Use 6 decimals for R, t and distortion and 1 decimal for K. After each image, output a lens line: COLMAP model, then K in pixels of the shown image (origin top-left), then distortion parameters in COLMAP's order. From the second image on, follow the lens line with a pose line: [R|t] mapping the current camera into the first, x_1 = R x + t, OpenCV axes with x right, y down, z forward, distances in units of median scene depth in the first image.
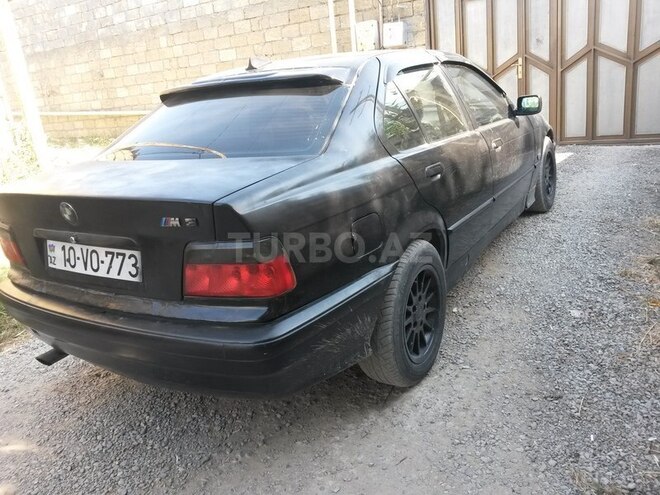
lens RADIAL K [[538.2, 0, 340.0], [0, 538.2, 247.1], [0, 0, 1]] dist [0.058316, -0.091165]
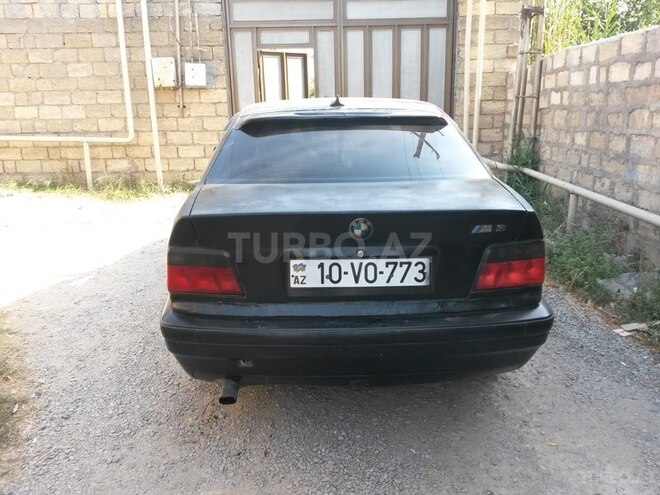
lens RADIAL K [[538.2, 0, 340.0], [0, 538.2, 247.1], [0, 0, 1]] dist [0.058316, -0.091165]
pose [[0.826882, -0.051028, 0.560055, -0.267470], [0.093843, 0.994432, -0.047947, 0.004940], [-0.554490, 0.092204, 0.827067, 0.035709]]
